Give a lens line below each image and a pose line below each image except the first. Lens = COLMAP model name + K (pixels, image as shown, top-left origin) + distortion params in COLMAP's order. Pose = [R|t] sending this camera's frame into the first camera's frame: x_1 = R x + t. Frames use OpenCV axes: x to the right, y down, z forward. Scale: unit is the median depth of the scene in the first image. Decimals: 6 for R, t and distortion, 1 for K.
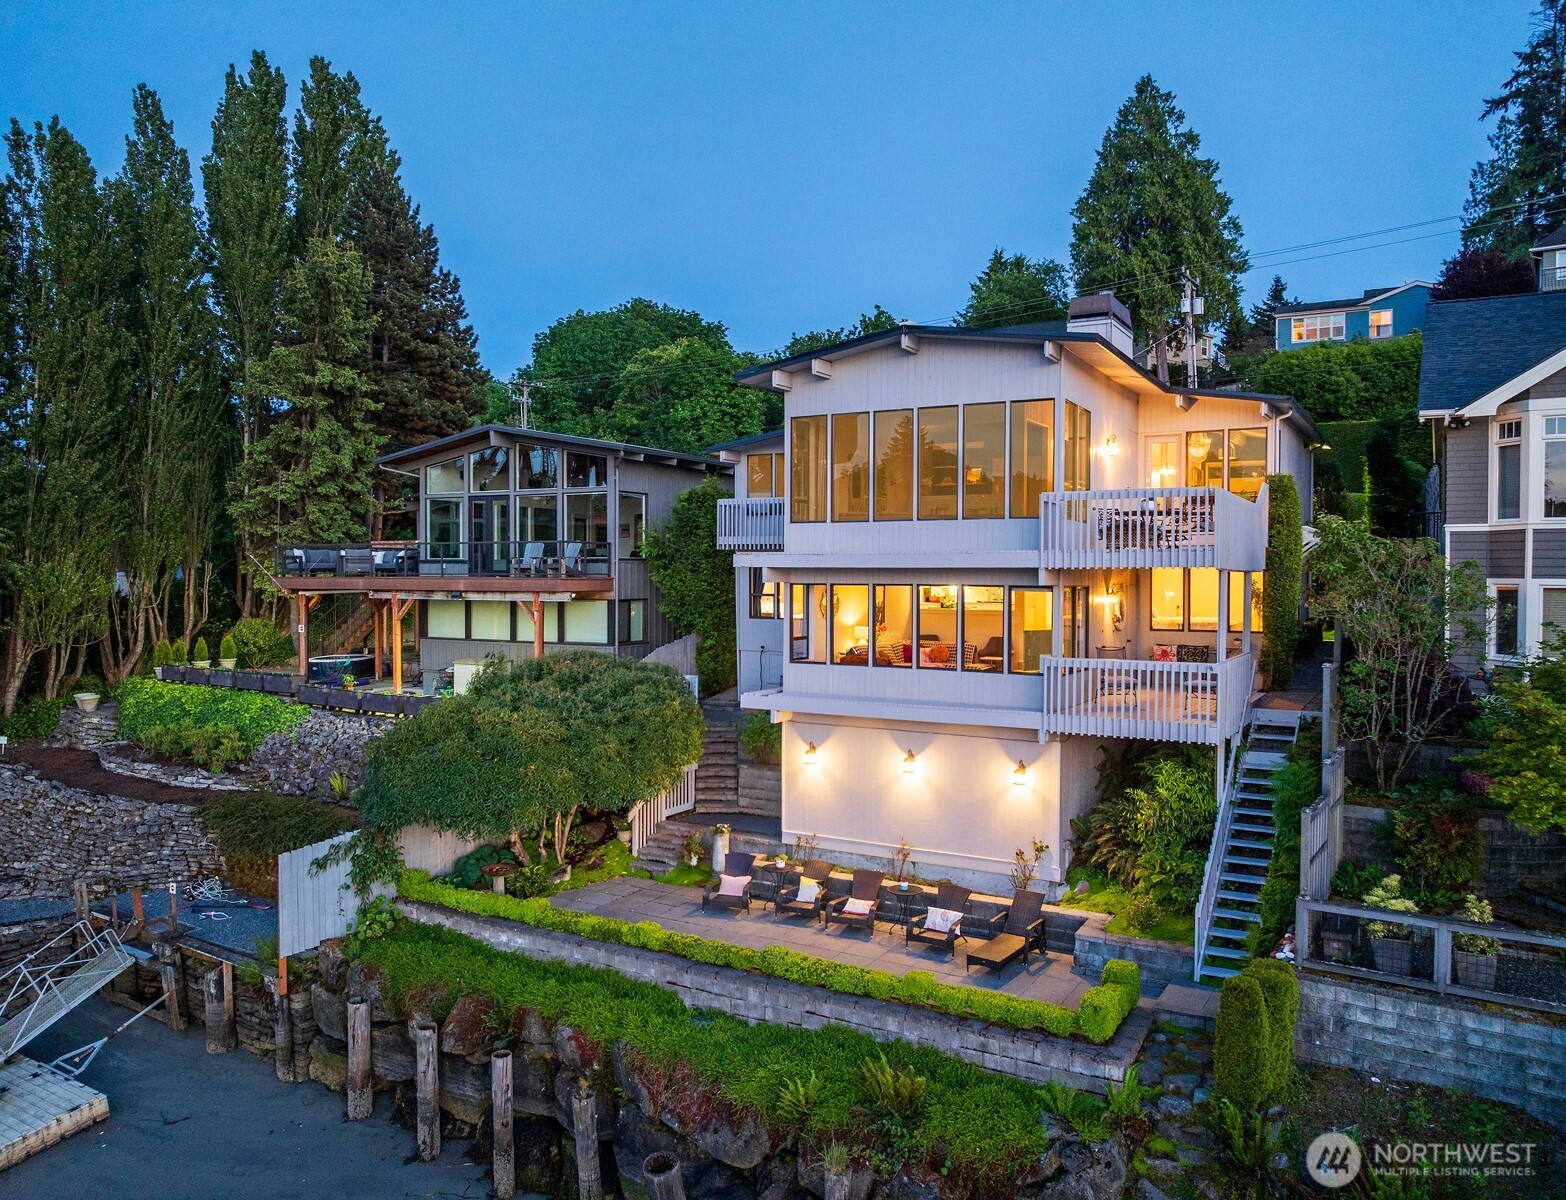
lens RADIAL K [[1122.1, 0, 805.9], [0, 1122.1, 602.5], [0, 0, 1]] dist [-0.039814, 0.004769]
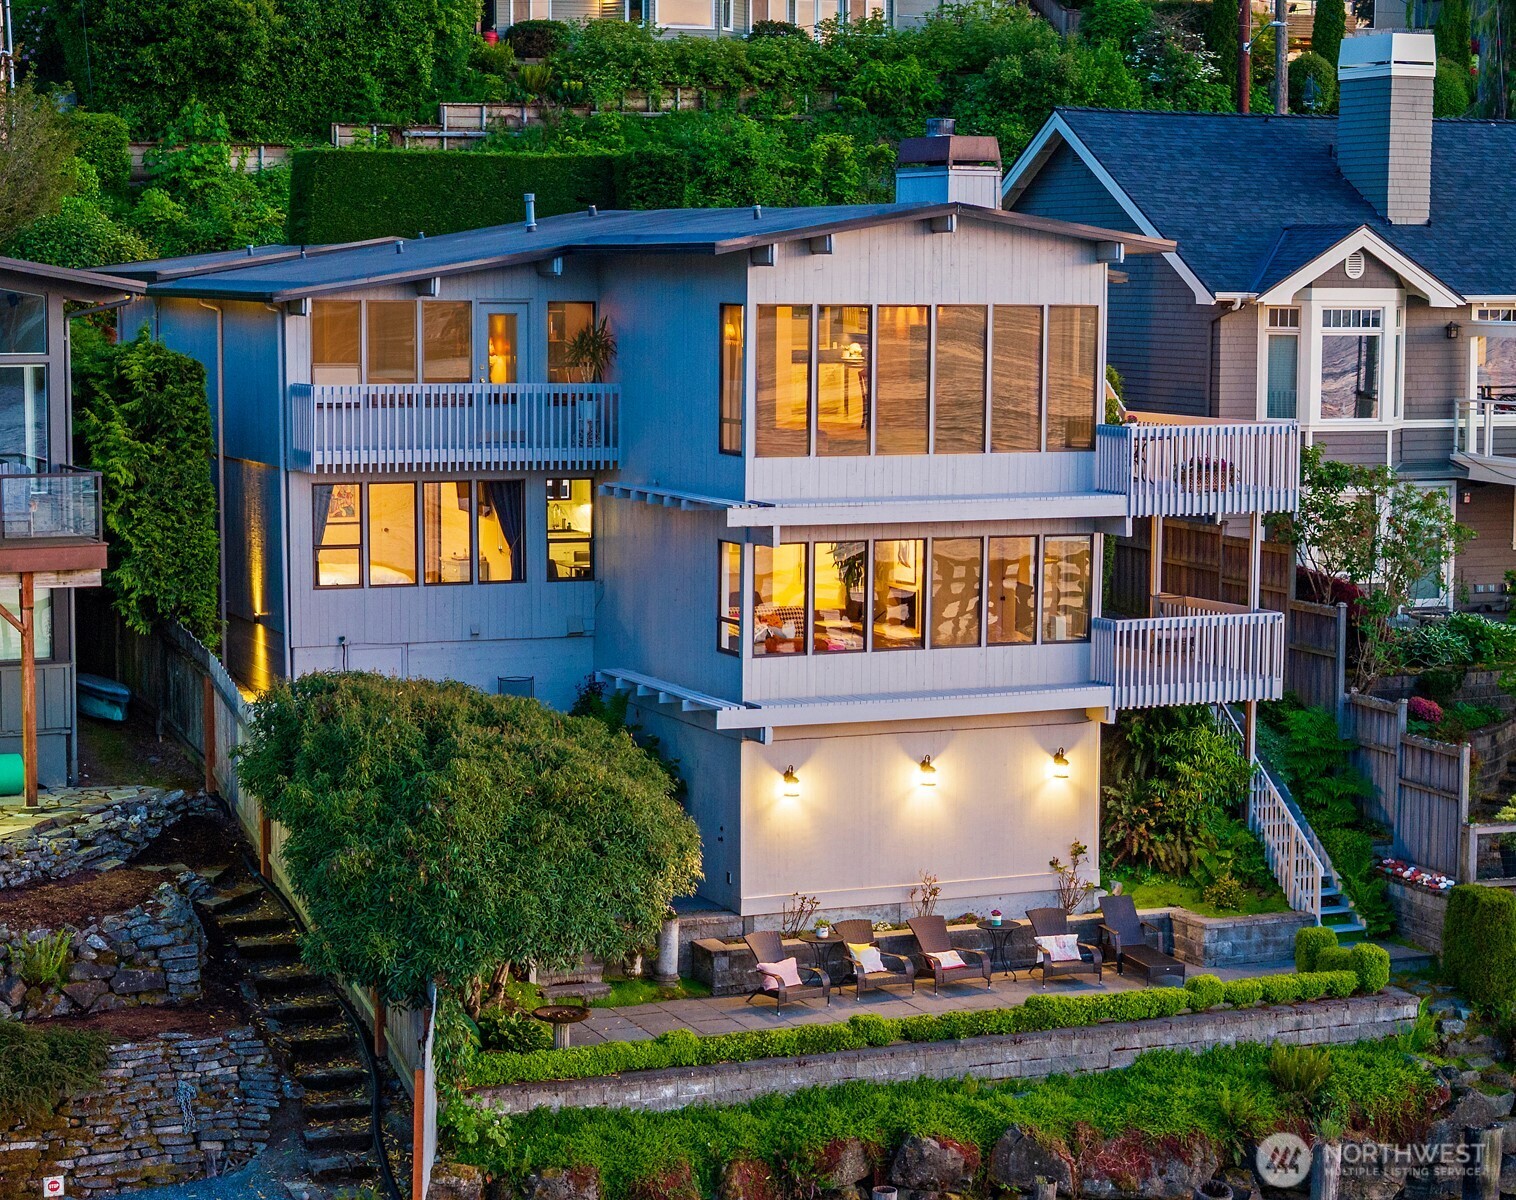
lens RADIAL K [[3235.9, 0, 758.0], [0, 3235.9, 600.0], [0, 0, 1]] dist [-0.221900, 2.129798]
pose [[0.597730, -0.081211, 0.797574, -1.742184], [0.019235, 0.996022, 0.087002, -0.168973], [-0.801467, -0.036663, 0.596915, -0.216283]]
